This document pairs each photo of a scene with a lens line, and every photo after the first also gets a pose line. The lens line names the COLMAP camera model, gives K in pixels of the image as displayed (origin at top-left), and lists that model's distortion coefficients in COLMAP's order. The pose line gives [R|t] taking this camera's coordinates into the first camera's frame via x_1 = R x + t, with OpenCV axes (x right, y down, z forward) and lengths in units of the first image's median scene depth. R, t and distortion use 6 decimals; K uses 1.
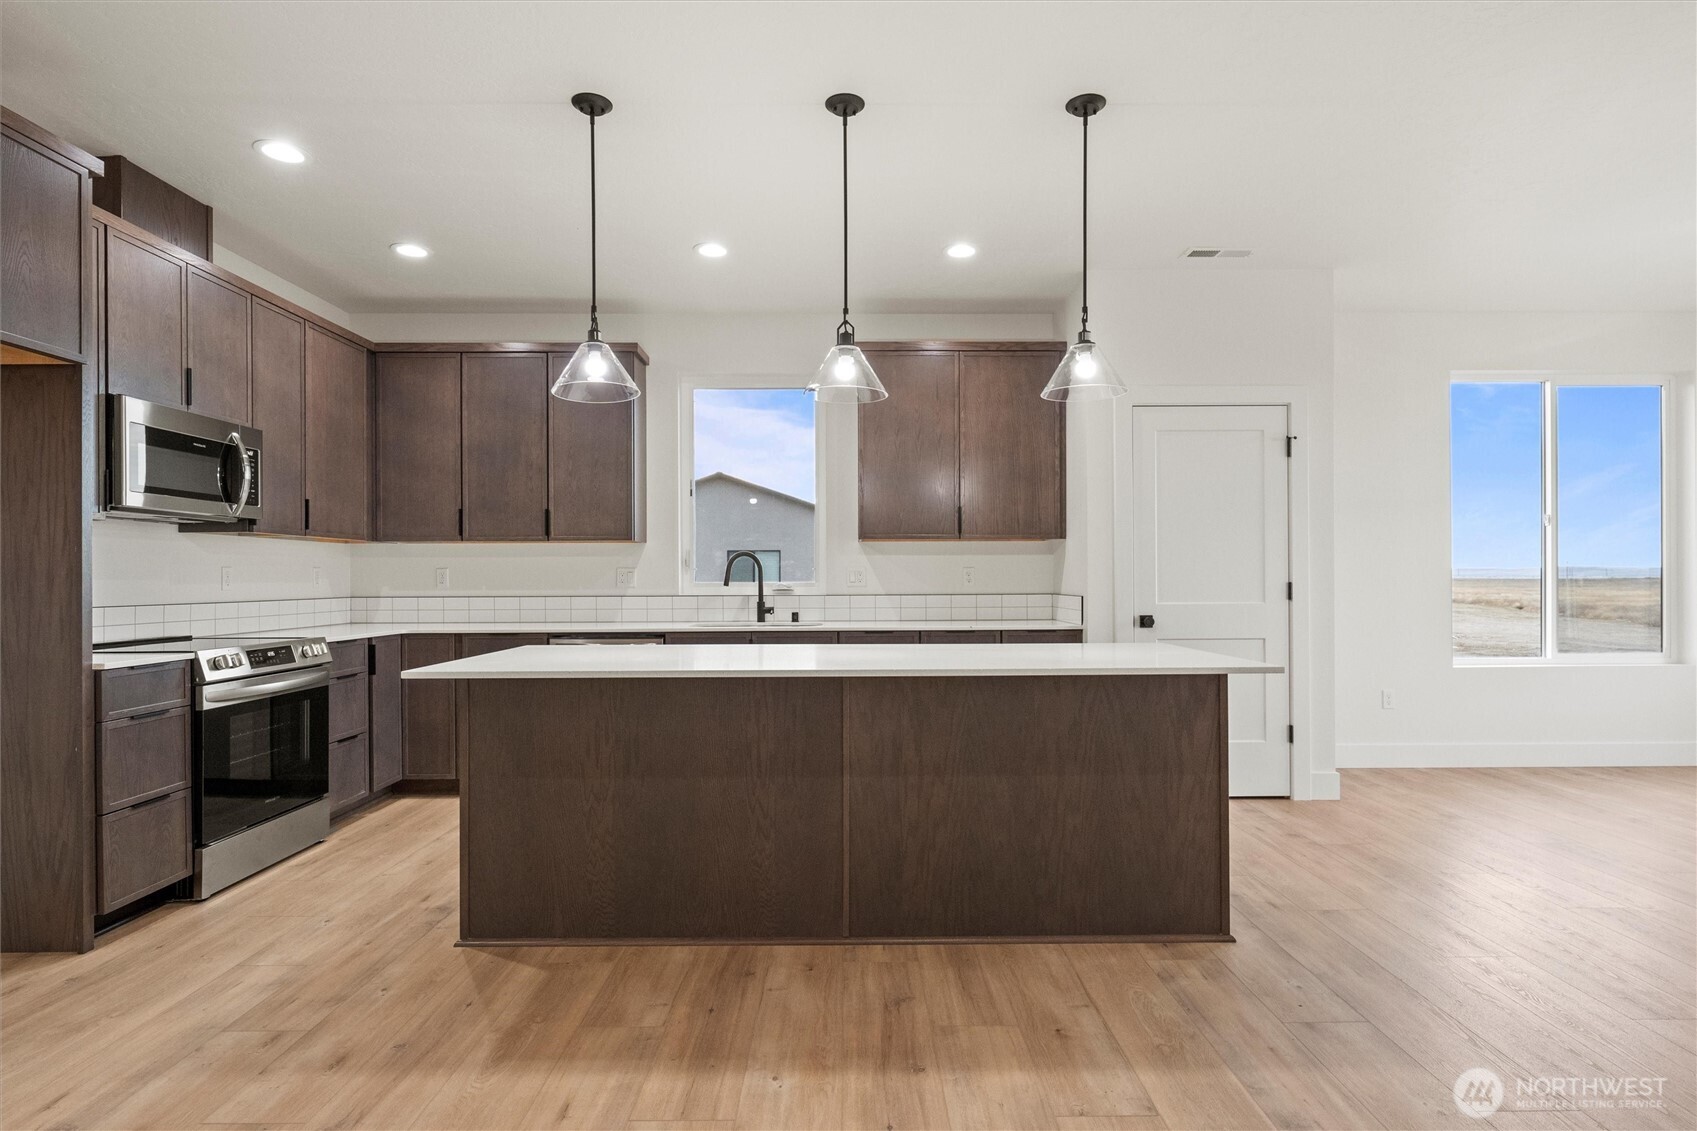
lens RADIAL K [[870.0, 0, 852.3], [0, 870.0, 586.1], [0, 0, 1]] dist [0.000657, 0.000365]
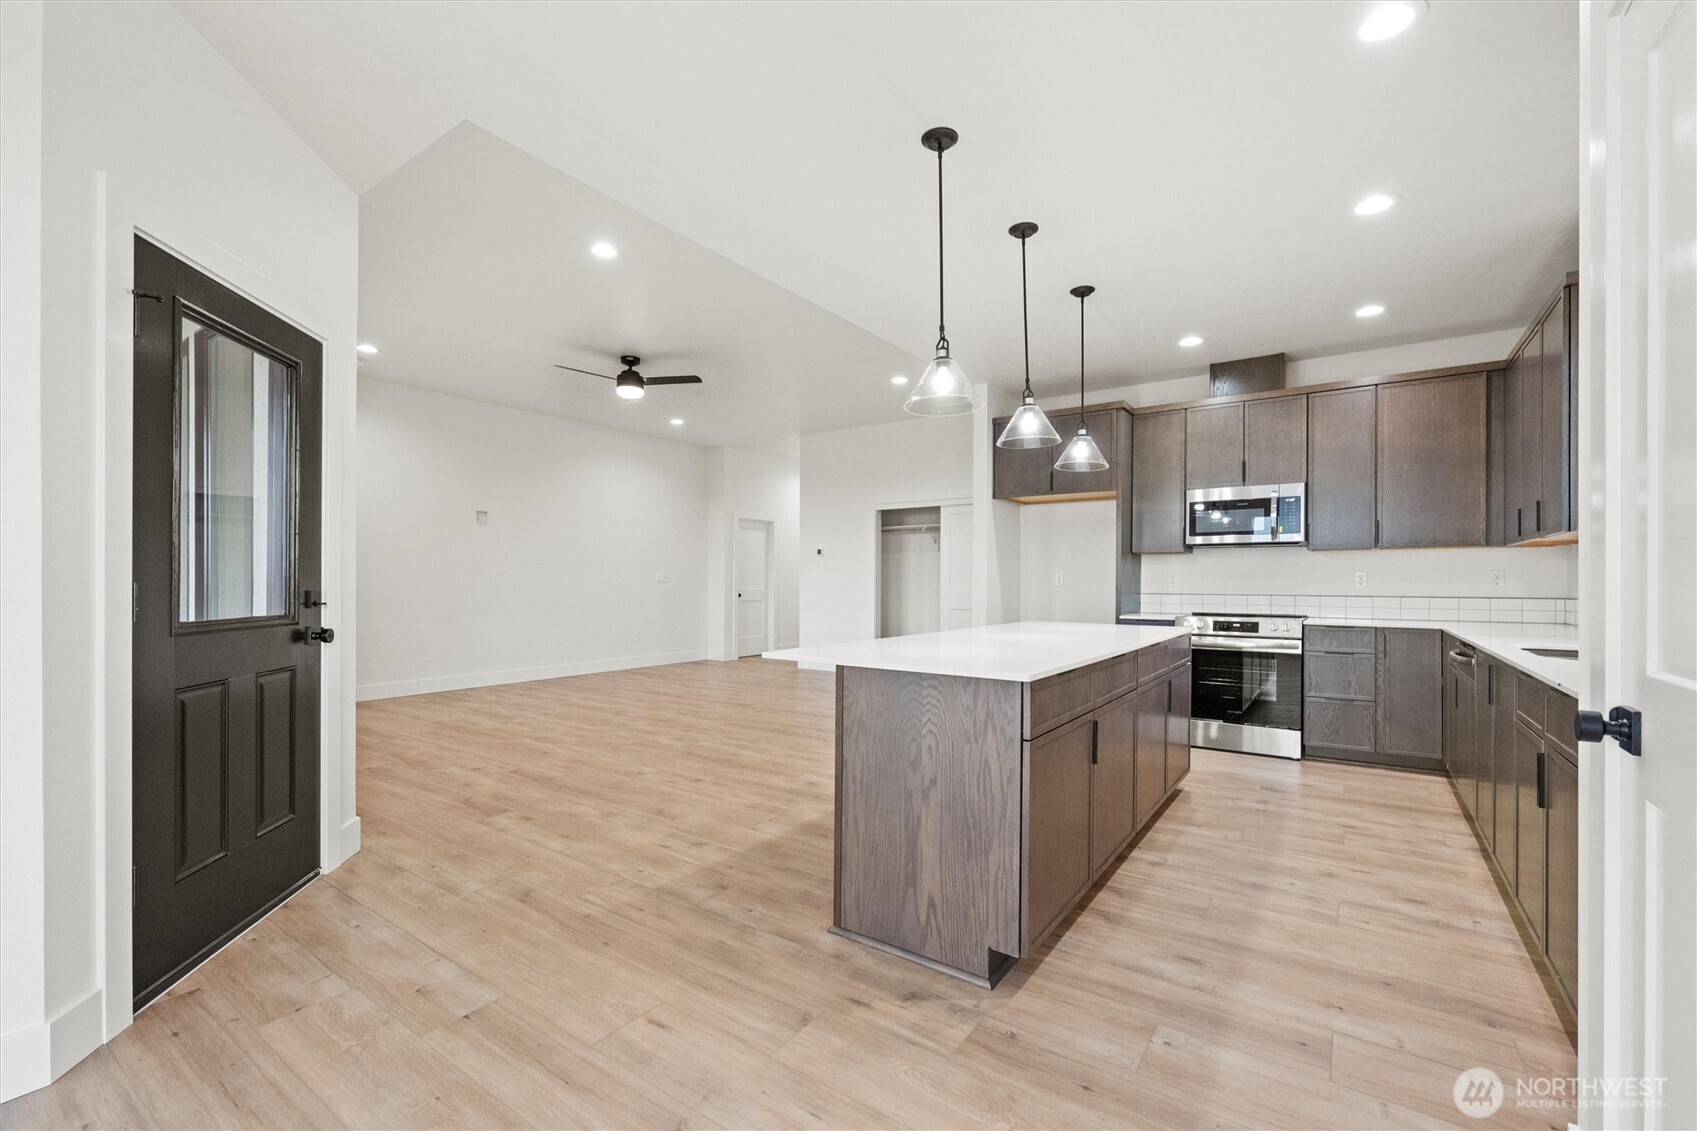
lens RADIAL K [[721.9, 0, 846.3], [0, 721.9, 580.6], [0, 0, 1]] dist [0.000821, -0.000287]
pose [[-0.584176, 0.000018, -0.811627, 0.945682], [-0.011160, 0.999905, 0.008054, -0.009530], [0.811551, 0.013763, -0.584120, 1.275347]]
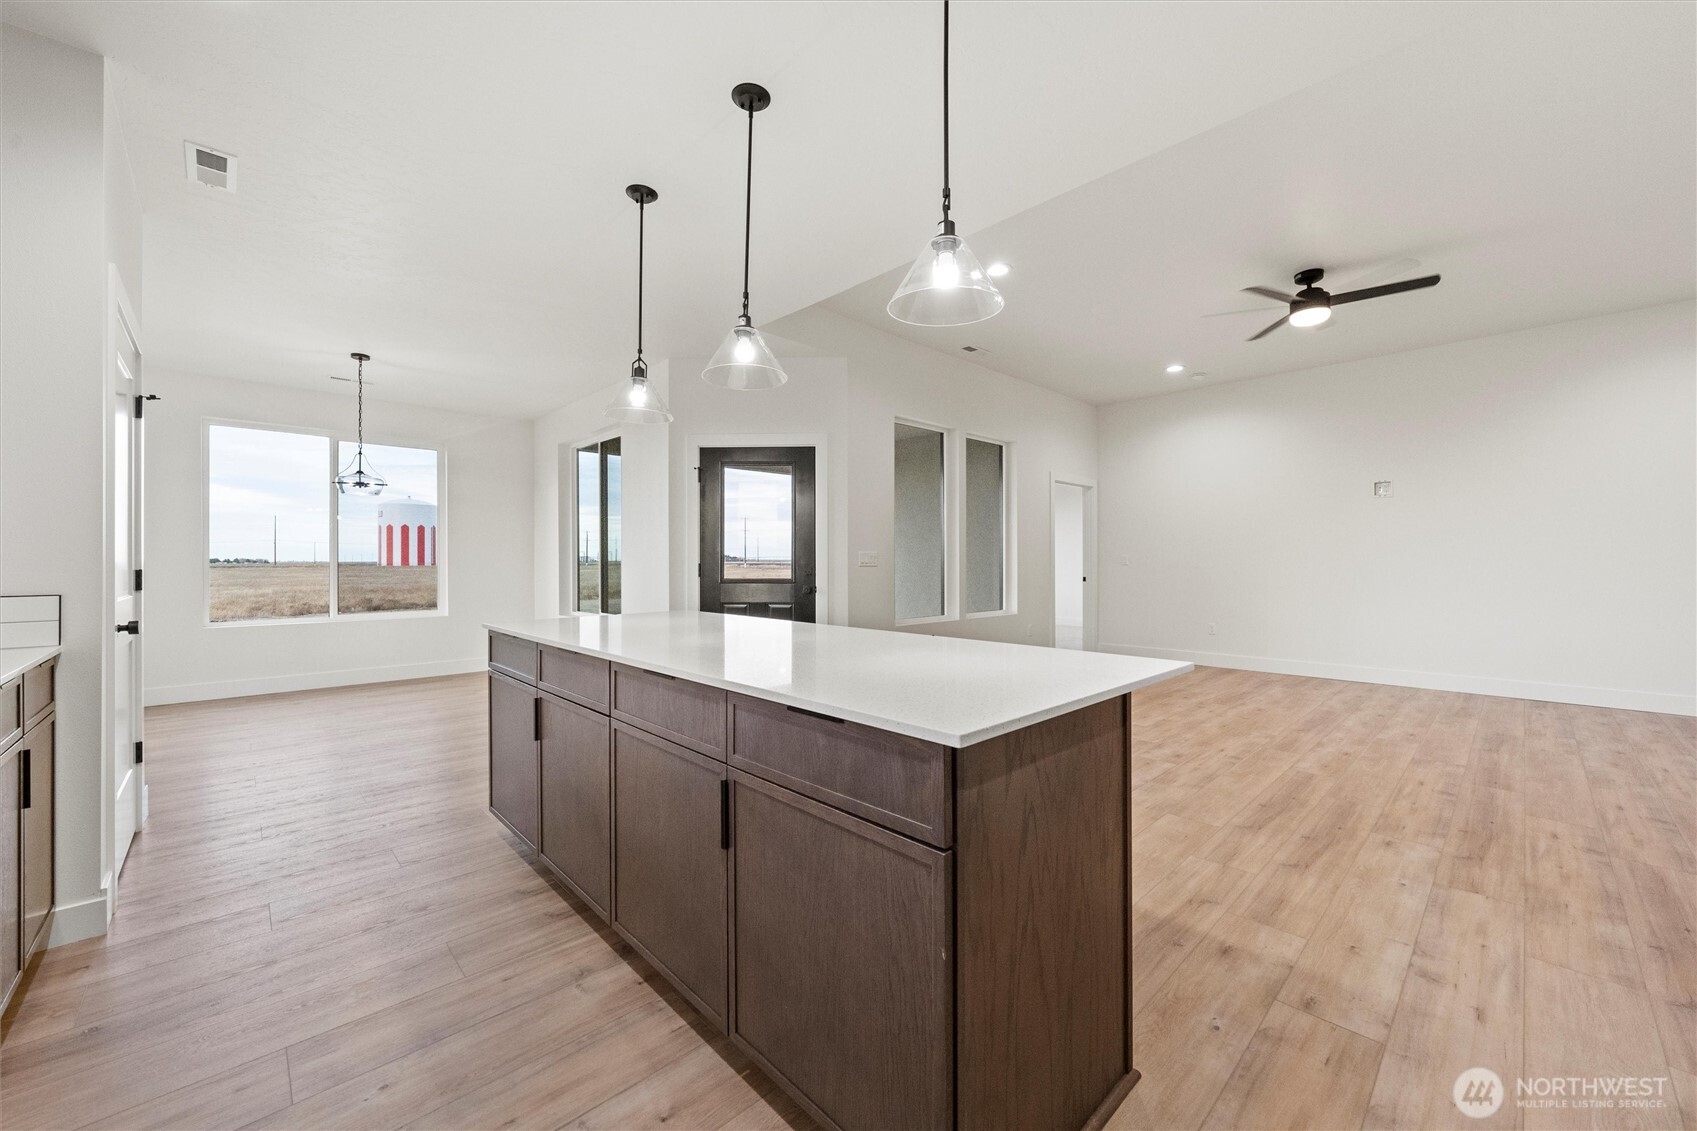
lens RADIAL K [[642.6, 0, 855.4], [0, 642.6, 561.3], [0, 0, 1]] dist [-0.001644, -0.000165]
pose [[-0.691236, 0.002469, 0.722625, -0.564674], [0.012643, 0.999882, 0.008677, -0.011787], [-0.722518, 0.015135, -0.691186, 1.274581]]
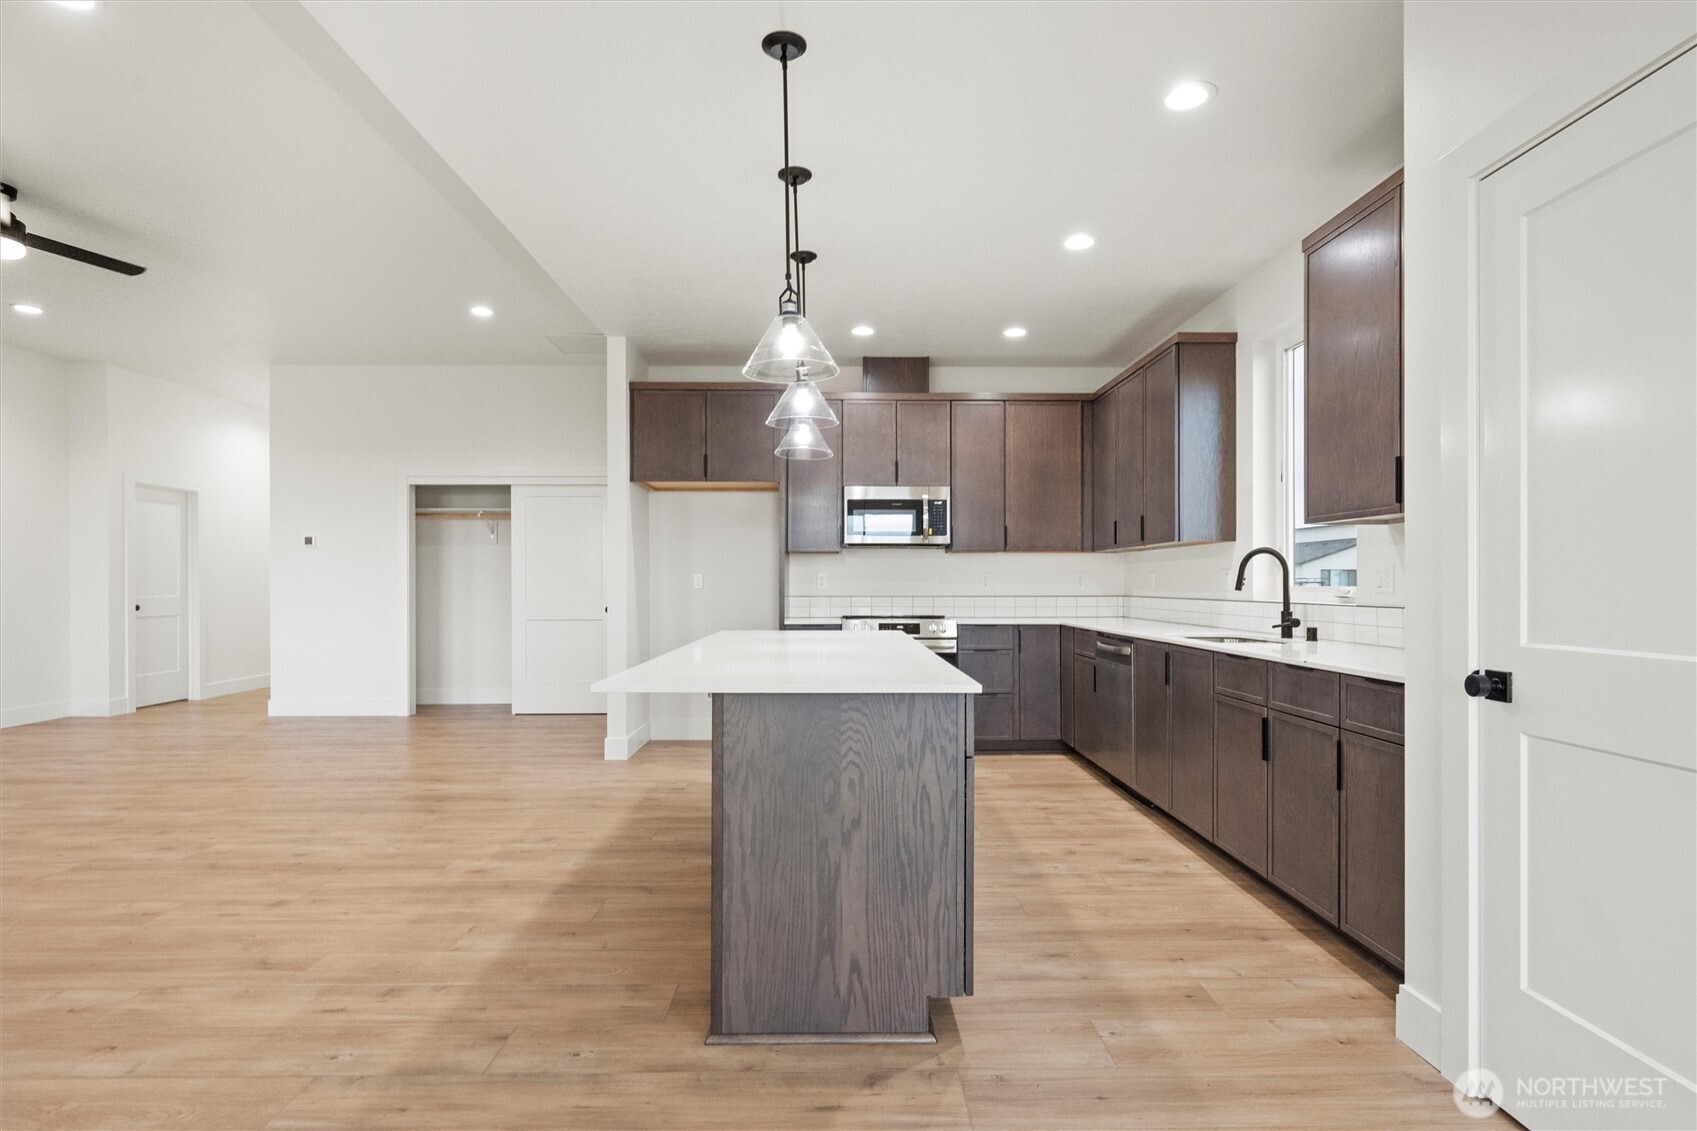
lens RADIAL K [[870.0, 0, 852.3], [0, 870.0, 586.1], [0, 0, 1]] dist [0.000657, 0.000365]
pose [[0.012343, 0.005063, -0.999911, 1.031000], [-0.011134, 0.999926, 0.004925, -0.005700], [0.999862, 0.011073, 0.012398, 0.944307]]
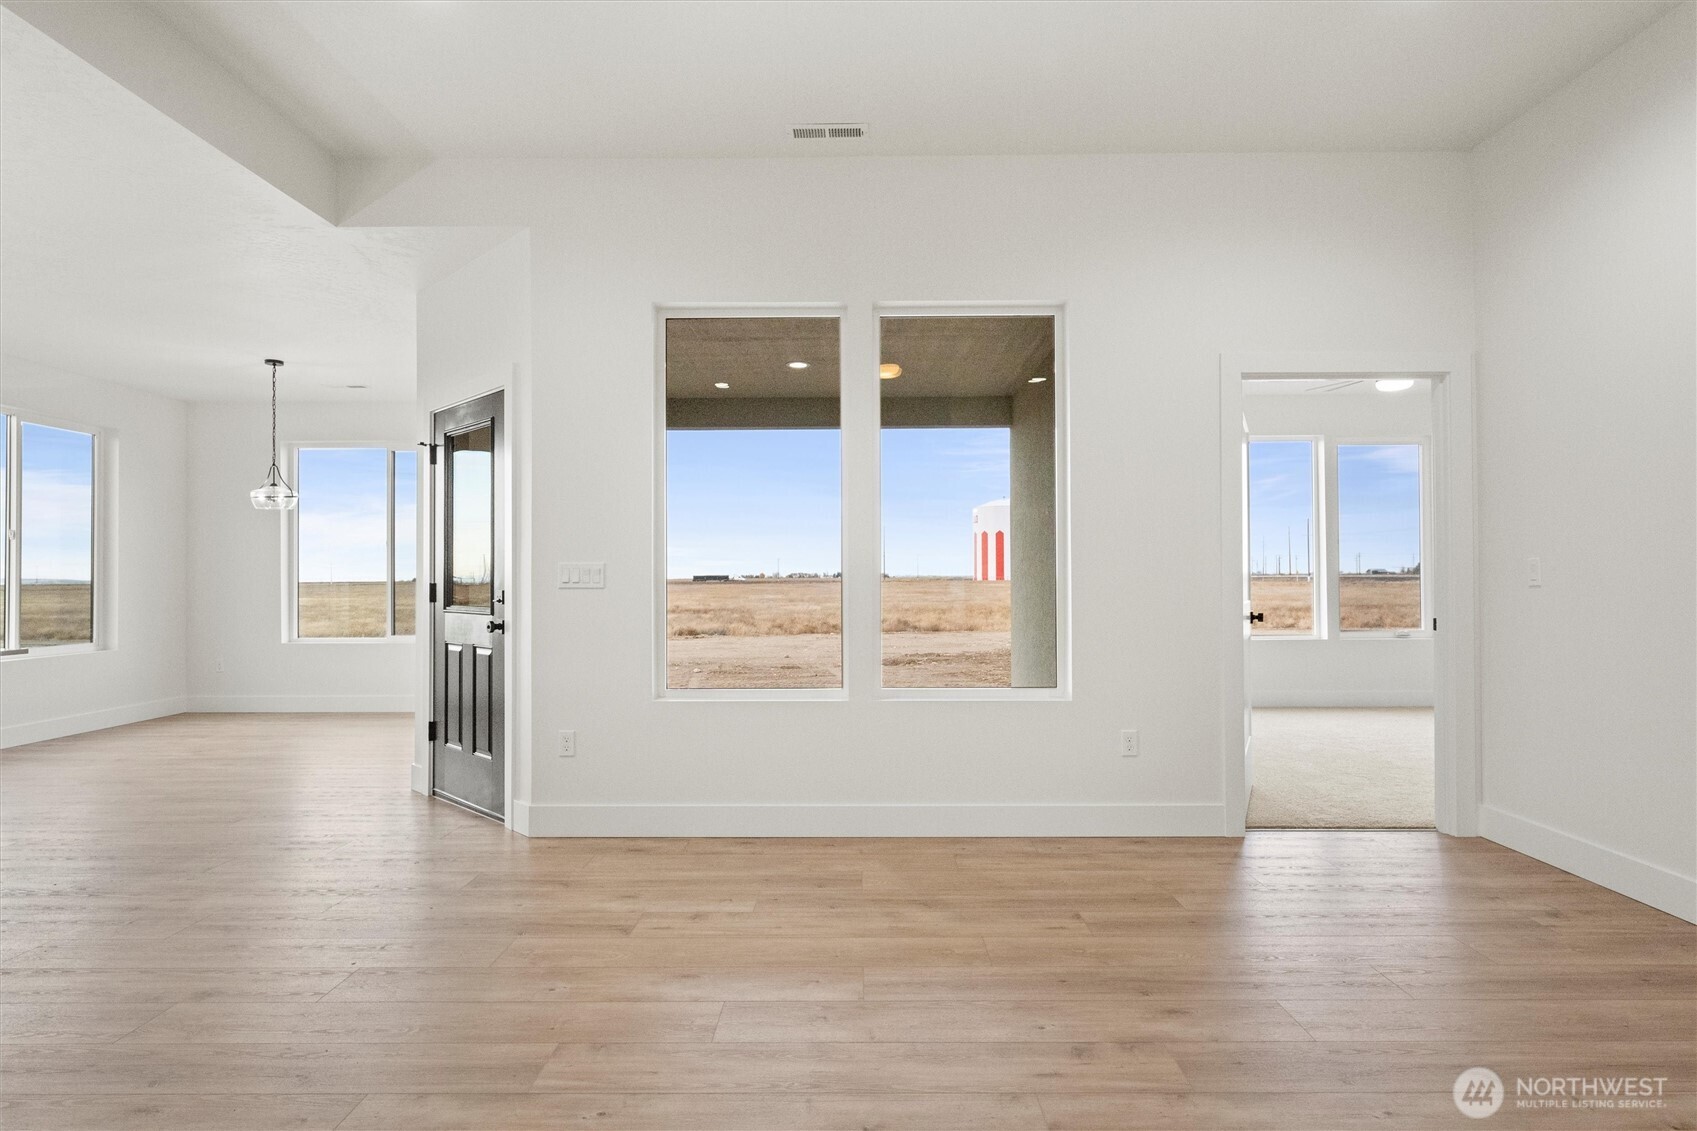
lens RADIAL K [[937.7, 0, 859.0], [0, 937.7, 574.3], [0, 0, 1]] dist [-0.002745, -0.000817]
pose [[0.012875, 0.003959, 0.999909, -0.720882], [0.018262, 0.999824, -0.004194, 0.005174], [-0.999750, 0.018314, 0.012801, -0.241957]]
